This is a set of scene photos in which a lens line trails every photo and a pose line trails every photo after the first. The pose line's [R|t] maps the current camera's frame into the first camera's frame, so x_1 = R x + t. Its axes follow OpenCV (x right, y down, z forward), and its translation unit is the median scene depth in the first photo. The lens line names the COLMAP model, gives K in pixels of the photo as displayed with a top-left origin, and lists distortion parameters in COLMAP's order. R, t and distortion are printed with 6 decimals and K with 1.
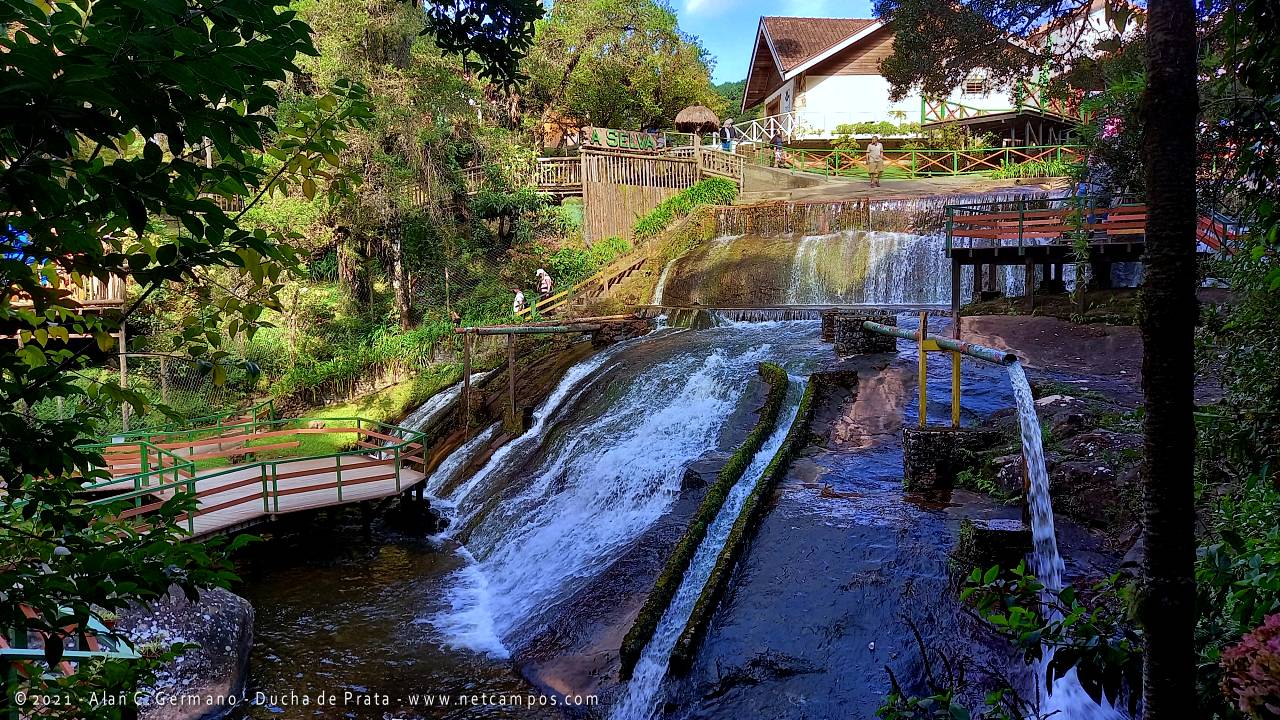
lens RADIAL K [[956.4, 0, 638.6], [0, 956.4, 322.5], [0, 0, 1]] dist [0.109490, -0.123596]
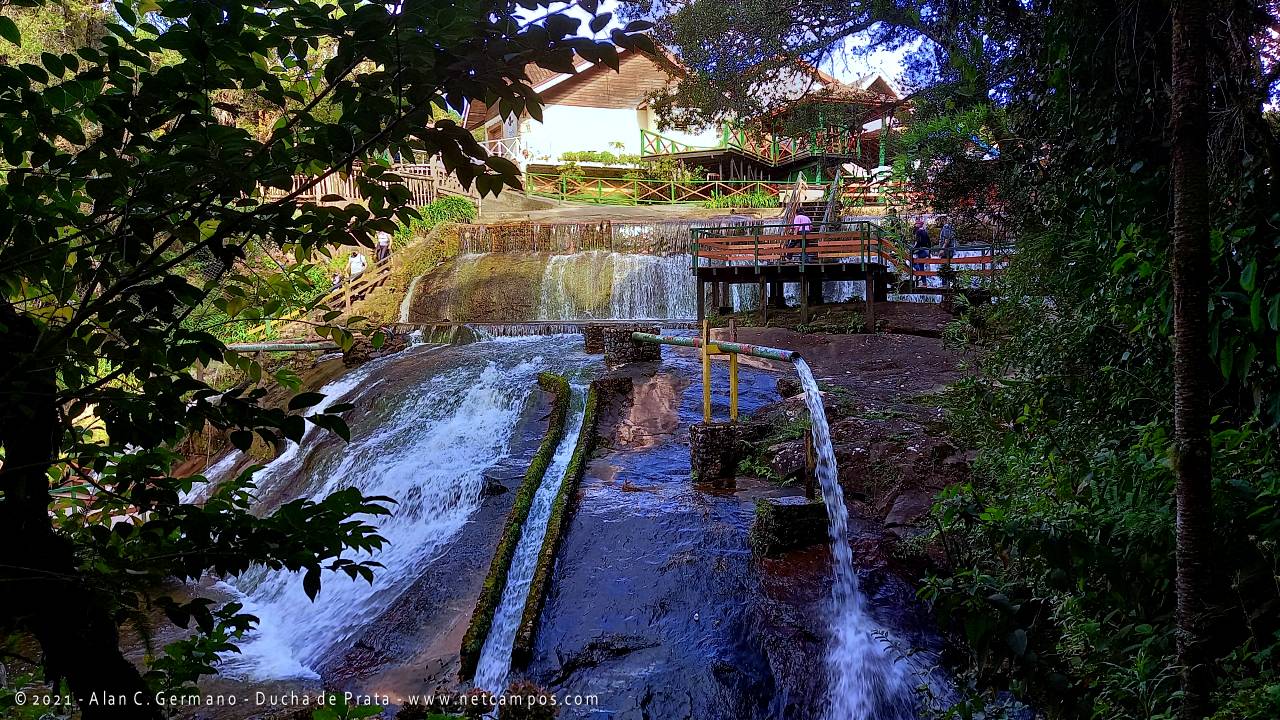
lens RADIAL K [[956.4, 0, 638.6], [0, 956.4, 322.5], [0, 0, 1]] dist [0.109490, -0.123596]
pose [[0.946466, -0.005496, 0.322758, -0.097922], [0.014114, 0.999603, -0.024367, 0.012947], [-0.322496, 0.027618, 0.946168, -0.016982]]
